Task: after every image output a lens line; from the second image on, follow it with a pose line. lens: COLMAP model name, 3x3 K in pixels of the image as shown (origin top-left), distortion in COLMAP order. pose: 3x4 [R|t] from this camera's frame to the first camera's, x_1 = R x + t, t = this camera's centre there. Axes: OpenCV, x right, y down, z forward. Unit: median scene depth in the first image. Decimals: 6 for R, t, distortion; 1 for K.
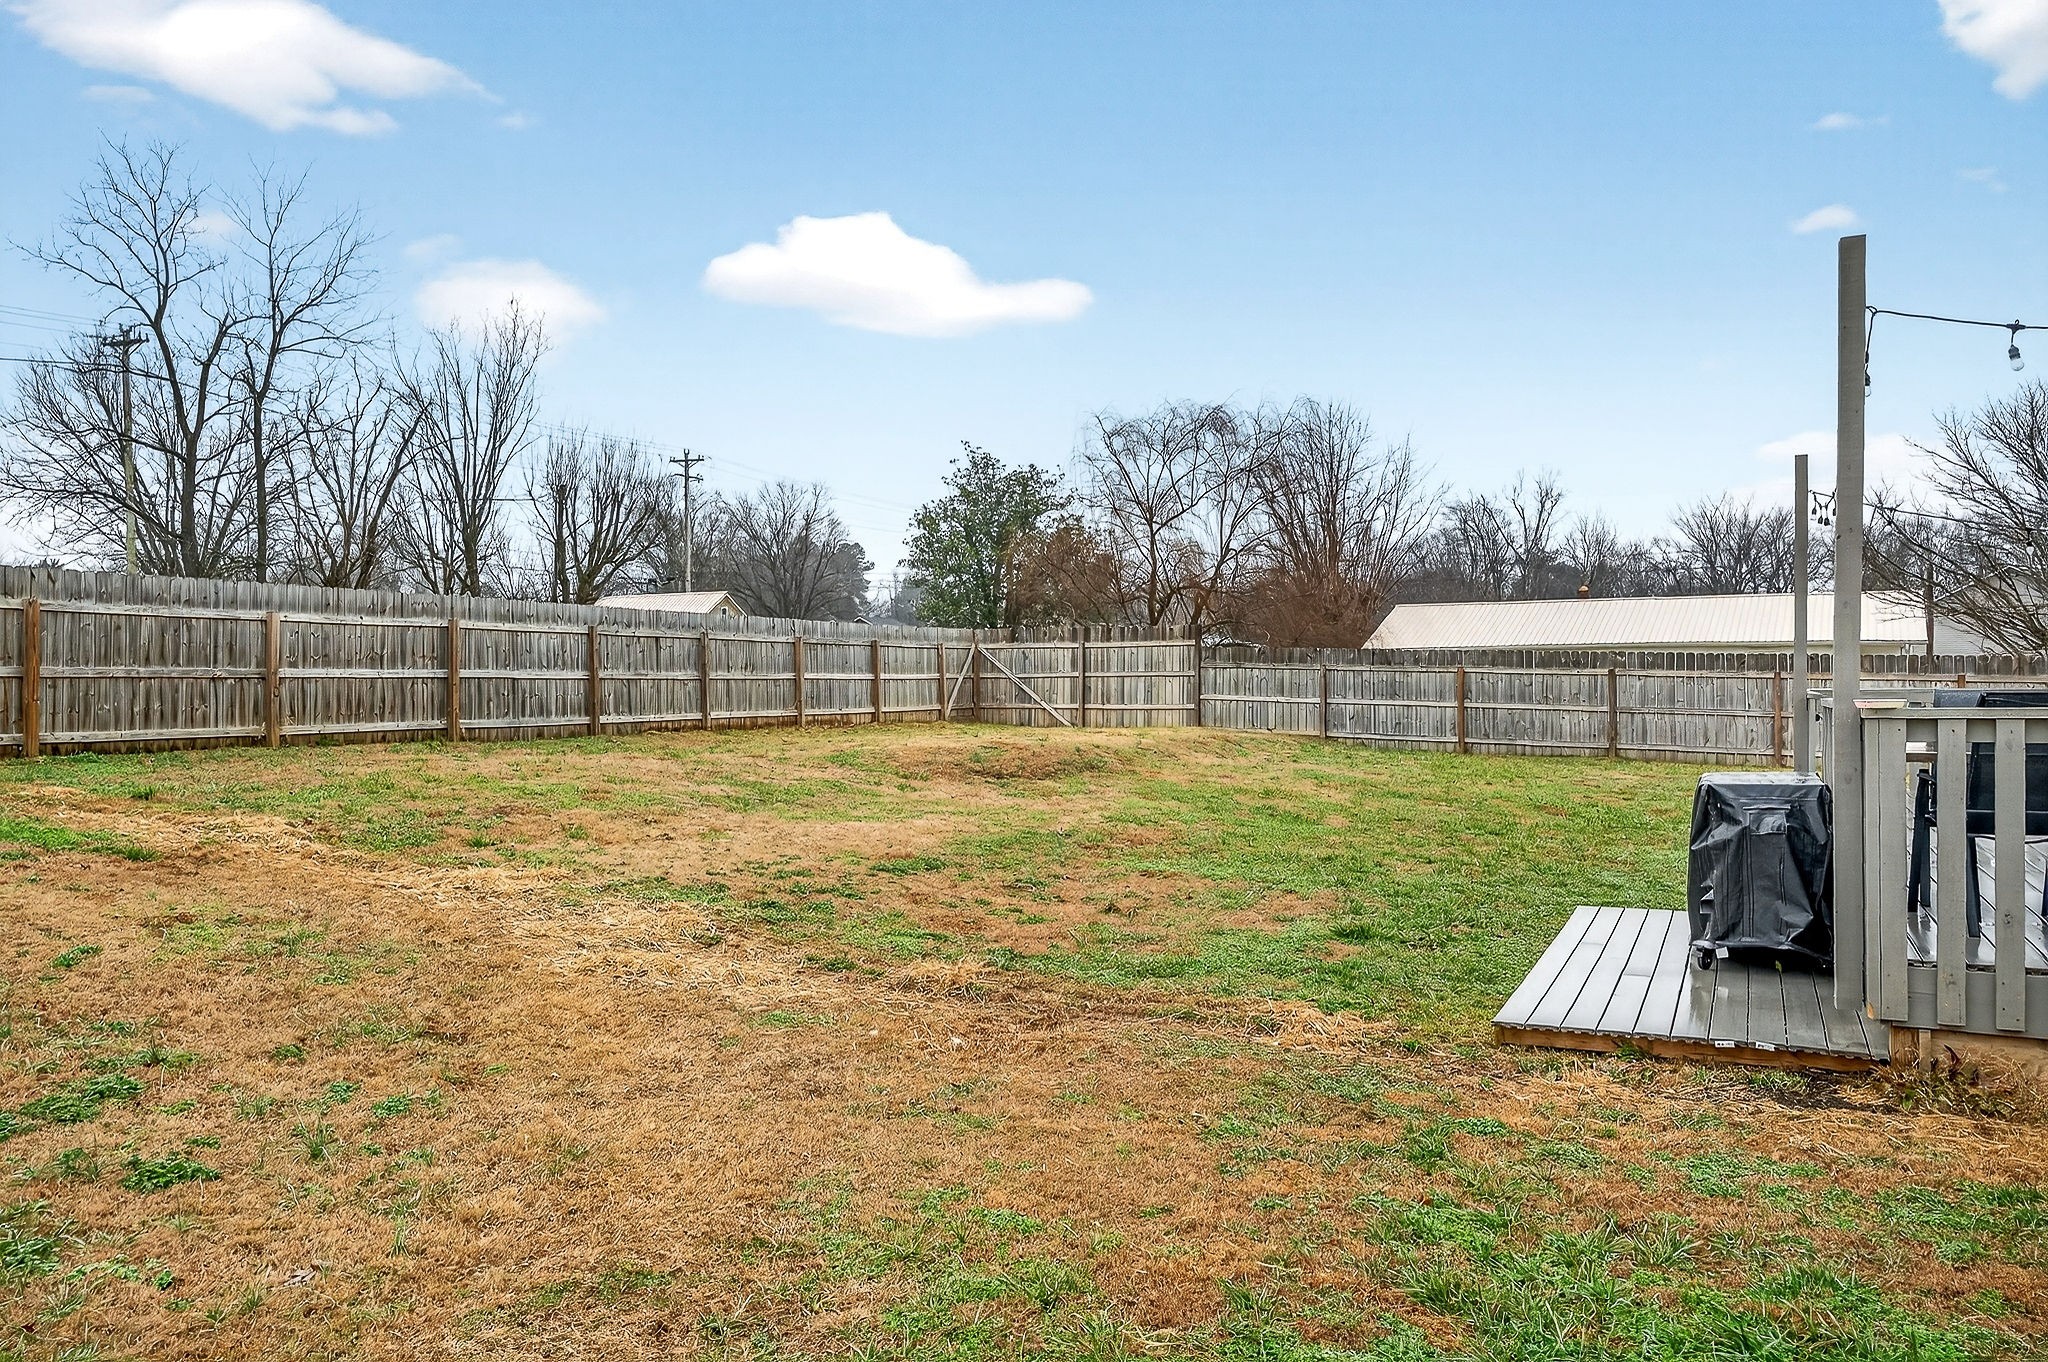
lens RADIAL K [[1457.6, 0, 1024.0], [0, 1457.6, 681.0], [0, 0, 1]] dist [0.012532, 0.002148]
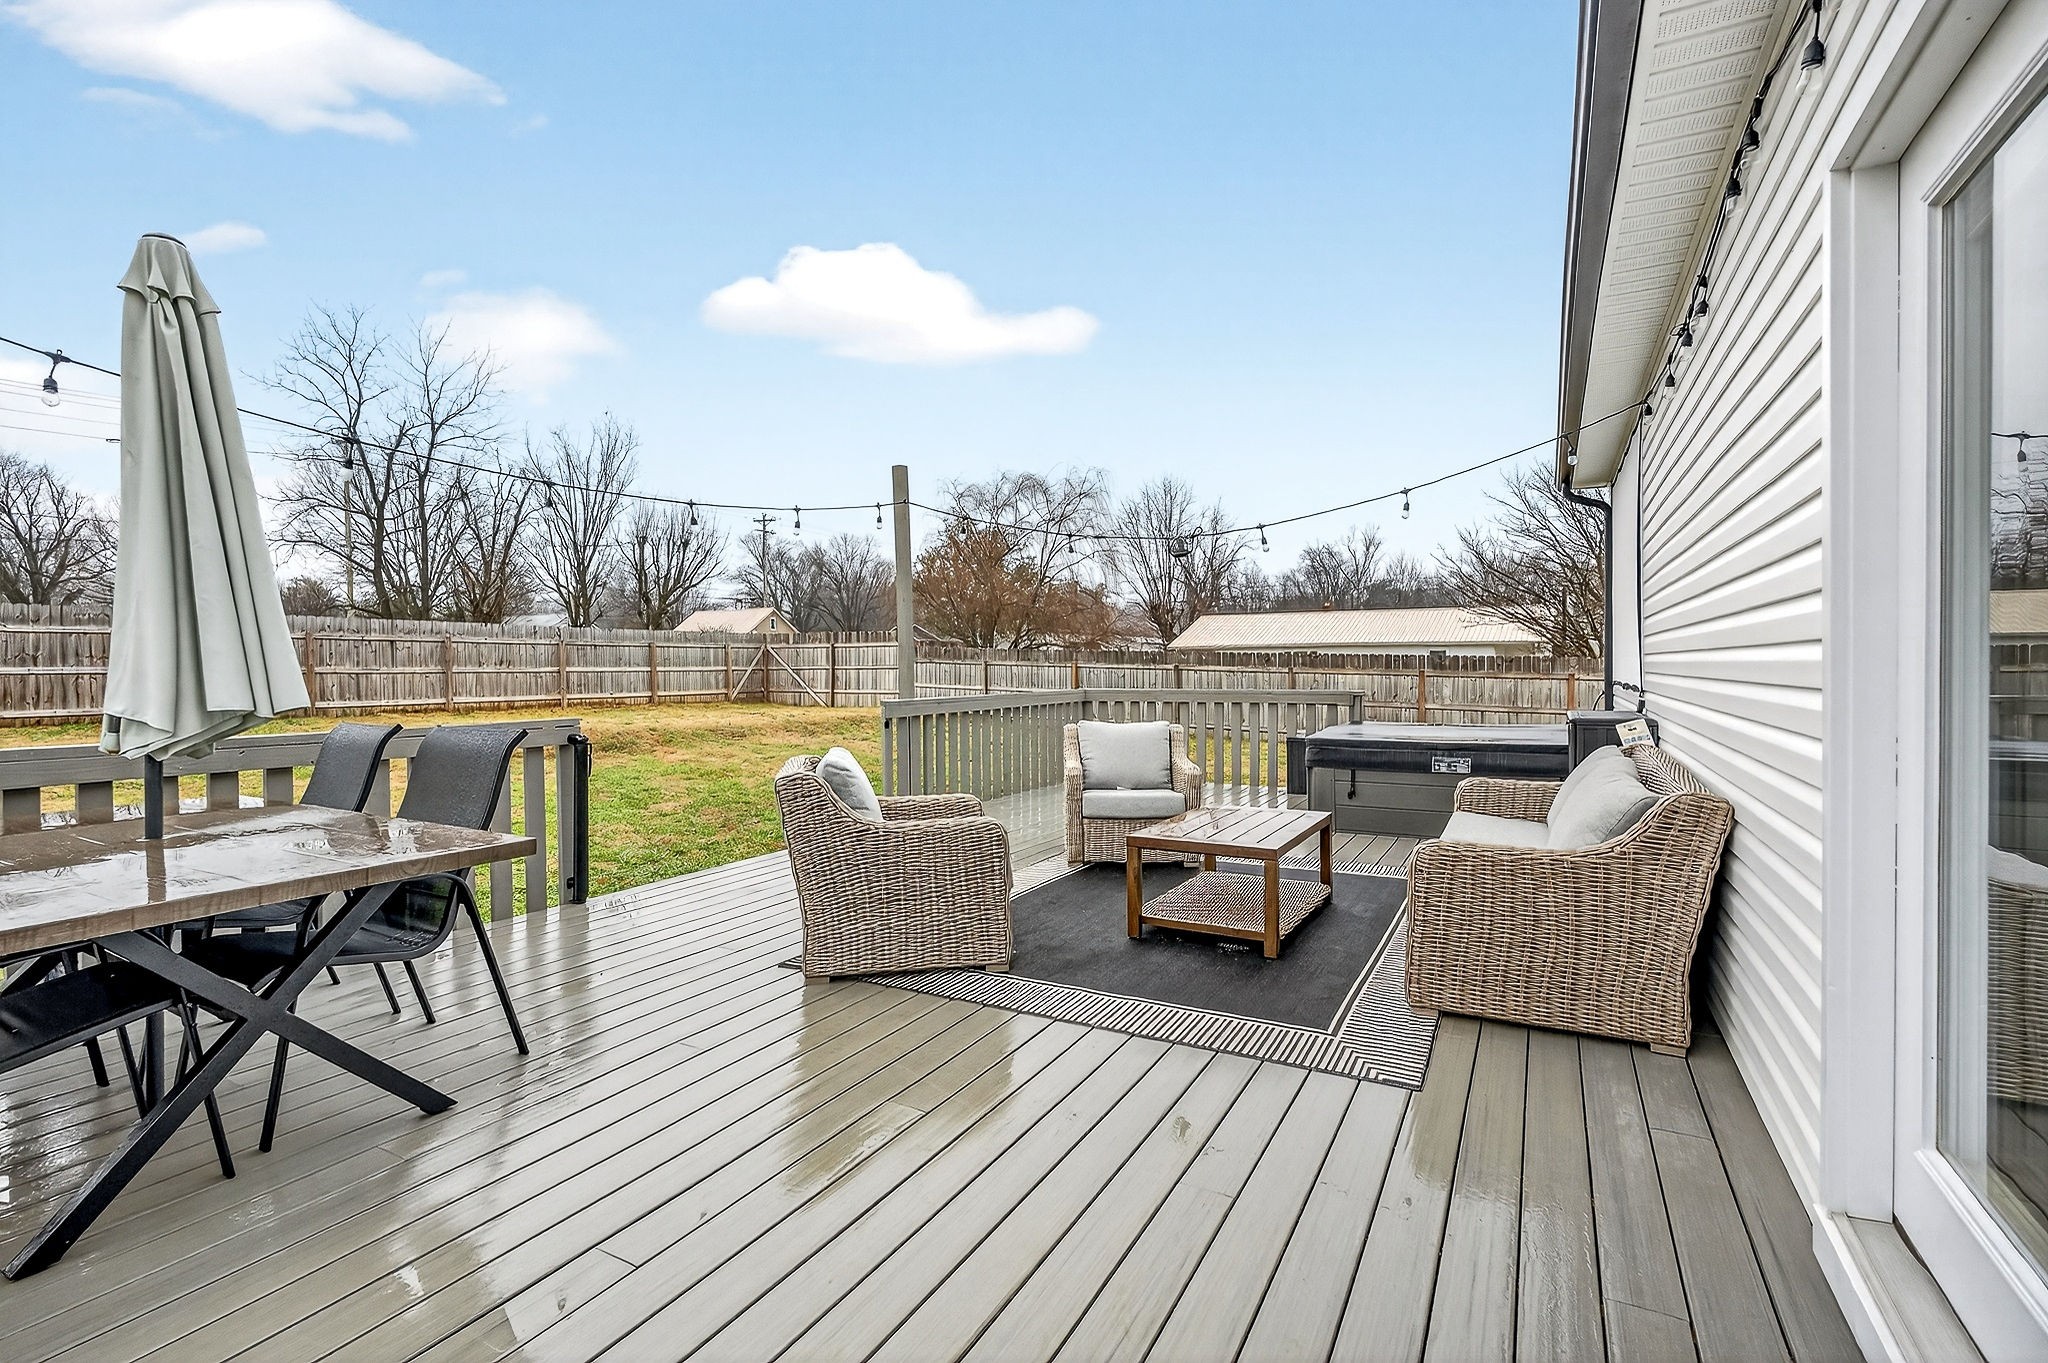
lens RADIAL K [[941.2, 0, 1024.0], [0, 941.2, 681.5], [0, 0, 1]] dist [0.000148, 0.000115]
pose [[0.999022, 0.001576, -0.044191, 0.299340], [-0.000871, 0.999872, 0.015987, -0.006466], [0.044210, -0.015933, 0.998895, 0.162761]]
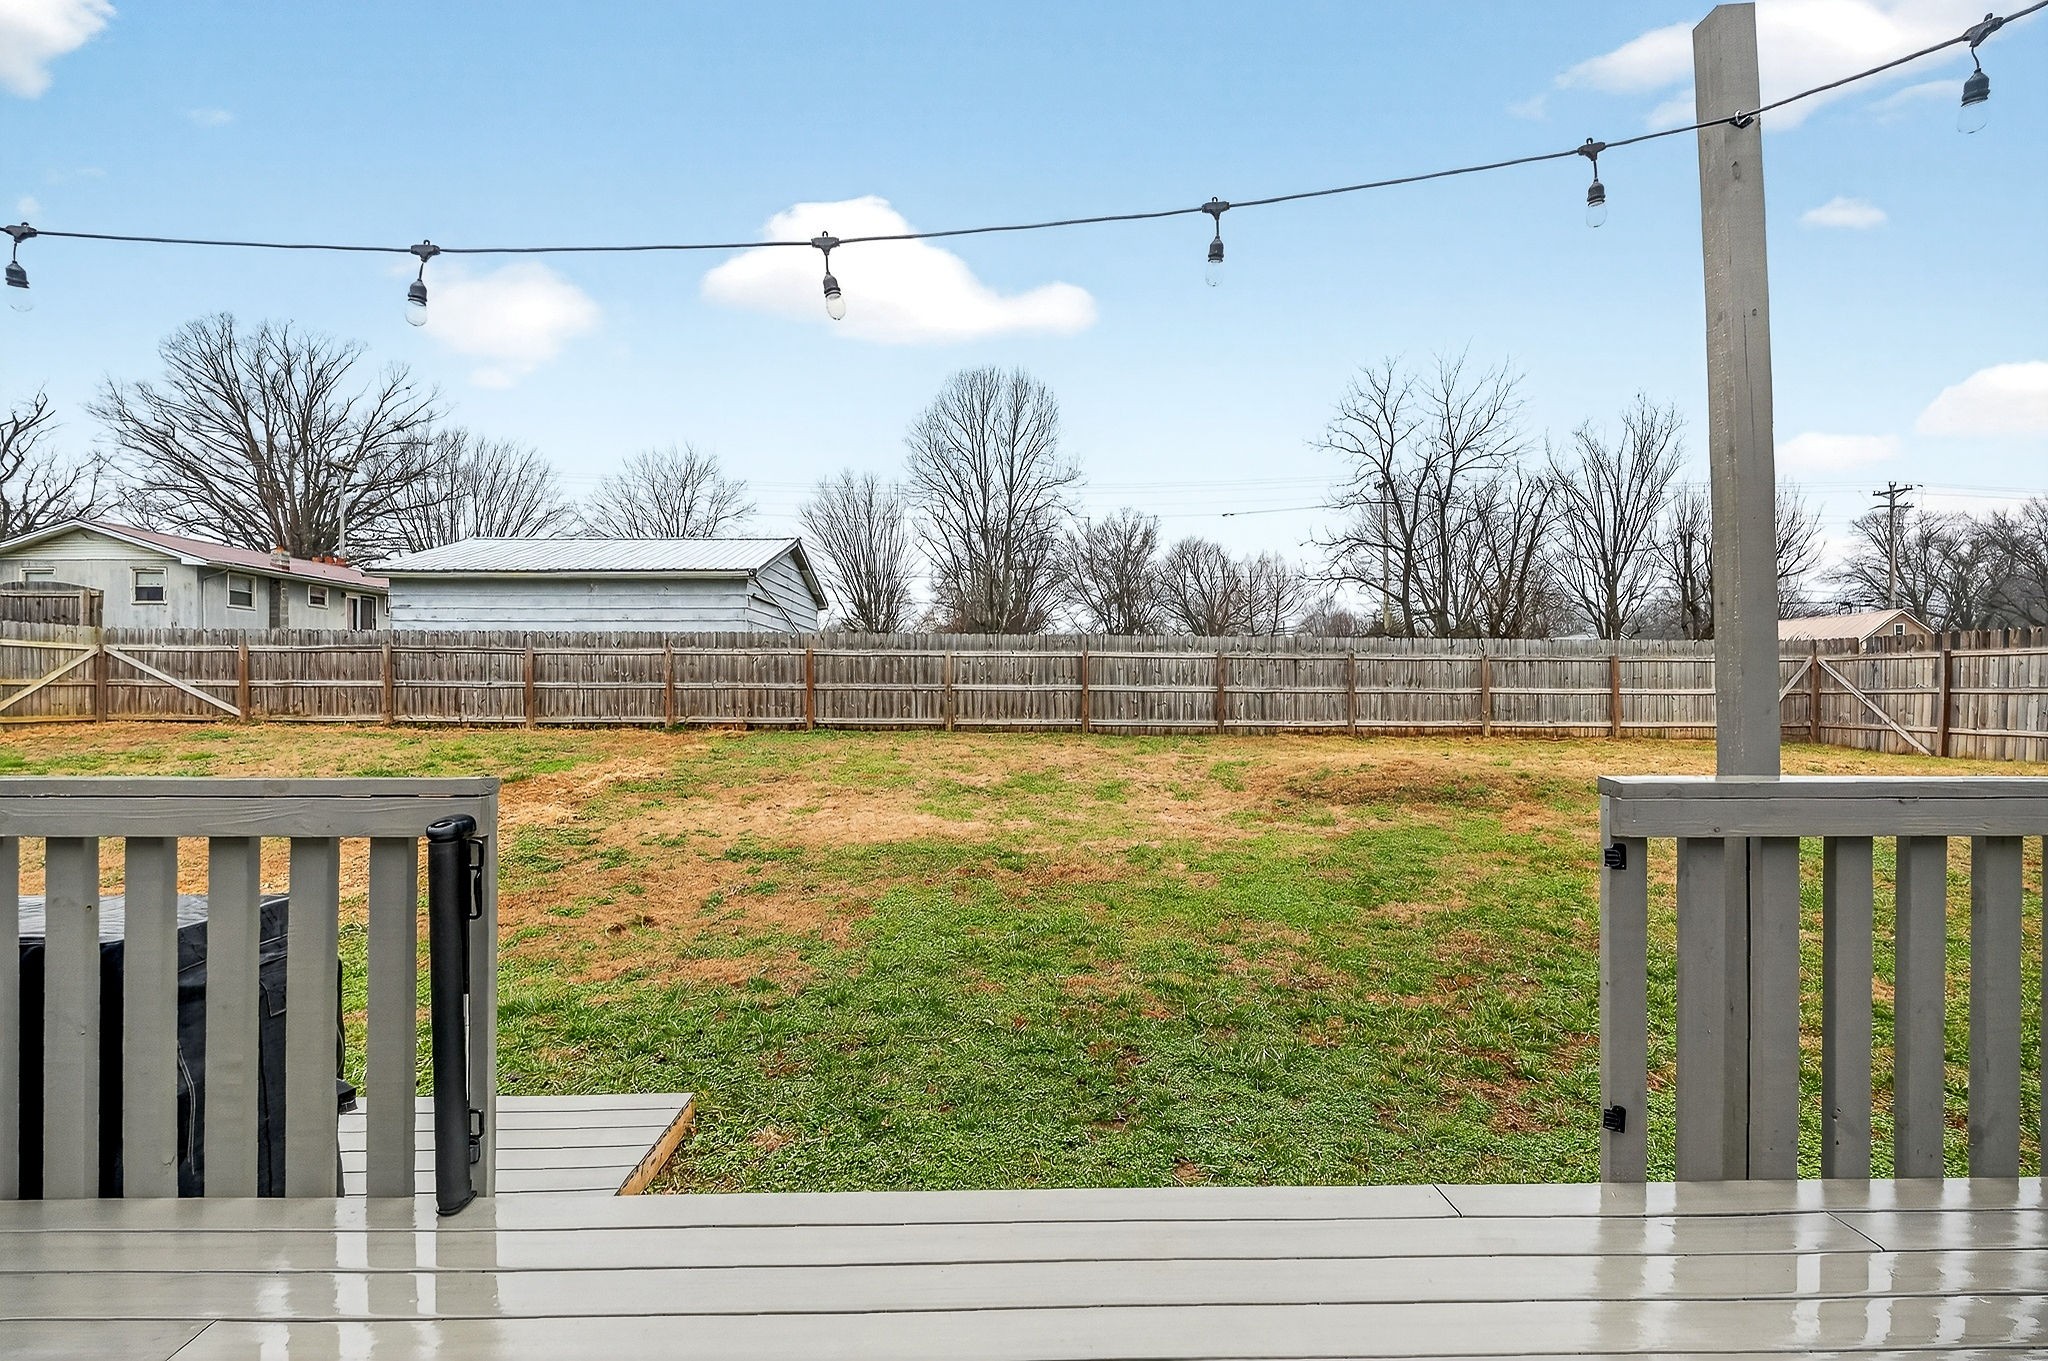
lens RADIAL K [[931.2, 0, 1019.5], [0, 931.2, 697.0], [0, 0, 1]] dist [-0.003344, -0.000967]
pose [[0.470286, 0.012884, -0.882420, 0.294826], [-0.006067, 0.999917, 0.011366, -0.004330], [0.882493, 0.000008, 0.470325, 0.359573]]
